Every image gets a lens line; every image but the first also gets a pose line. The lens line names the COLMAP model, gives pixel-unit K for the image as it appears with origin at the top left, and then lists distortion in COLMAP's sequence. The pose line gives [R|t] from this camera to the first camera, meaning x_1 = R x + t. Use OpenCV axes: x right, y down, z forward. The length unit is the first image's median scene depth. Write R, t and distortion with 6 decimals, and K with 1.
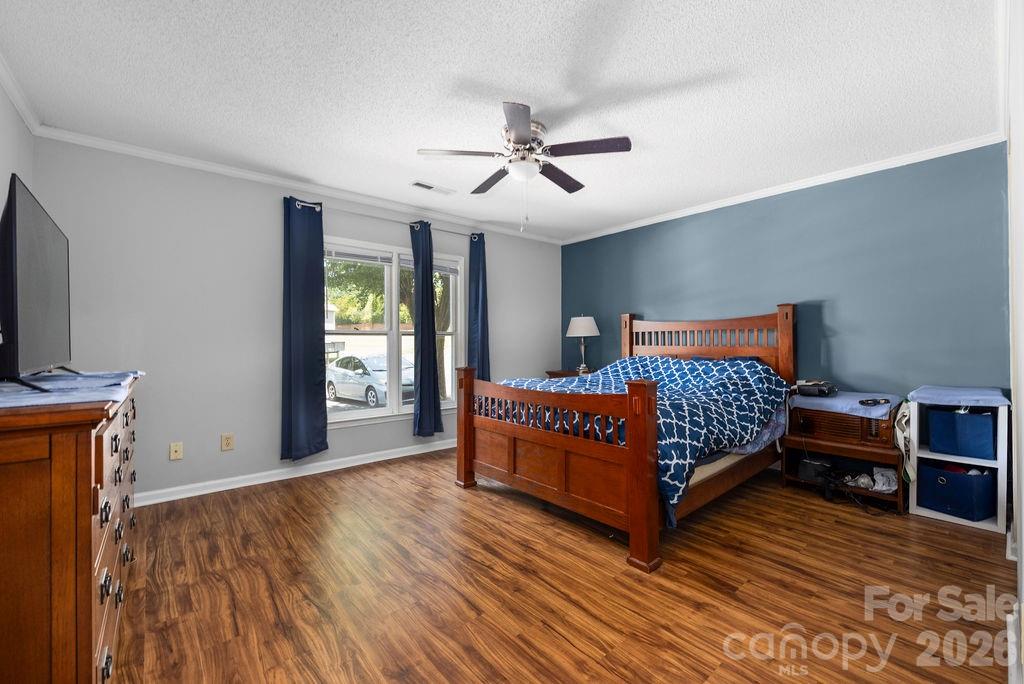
lens RADIAL K [[423.4, 0, 510.9], [0, 423.4, 334.3], [0, 0, 1]] dist [-0.002237, -0.000209]
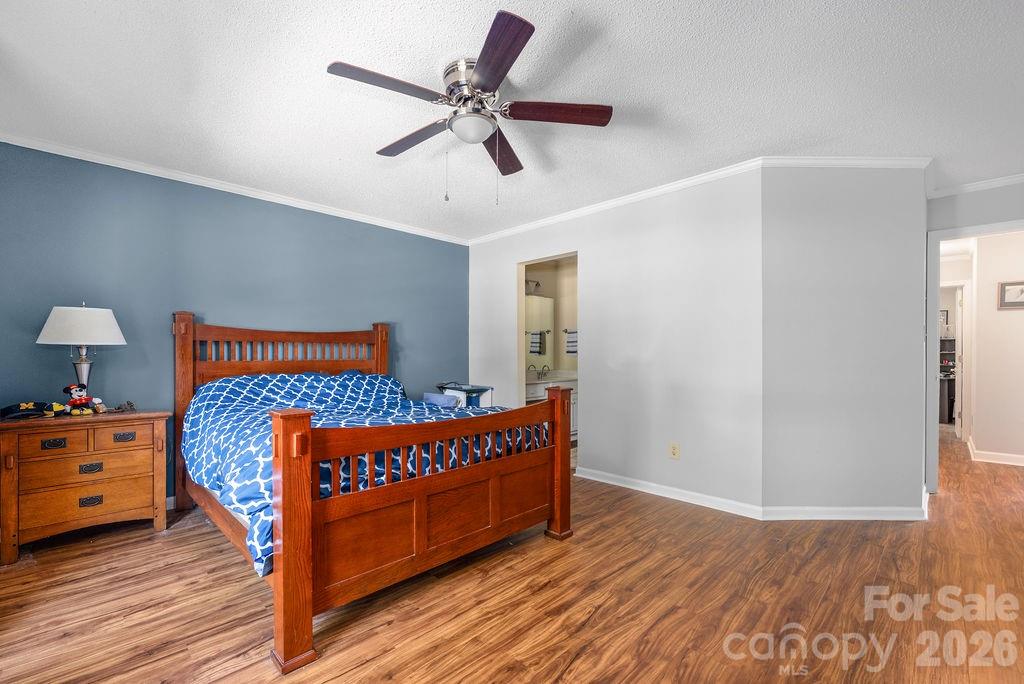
lens RADIAL K [[434.6, 0, 509.2], [0, 434.6, 350.3], [0, 0, 1]] dist [-0.000603, -0.000018]
pose [[-0.074025, 0.012476, 0.997178, -0.817543], [-0.017027, 0.999760, -0.013772, 0.020608], [-0.997111, -0.017998, -0.073795, 1.079161]]
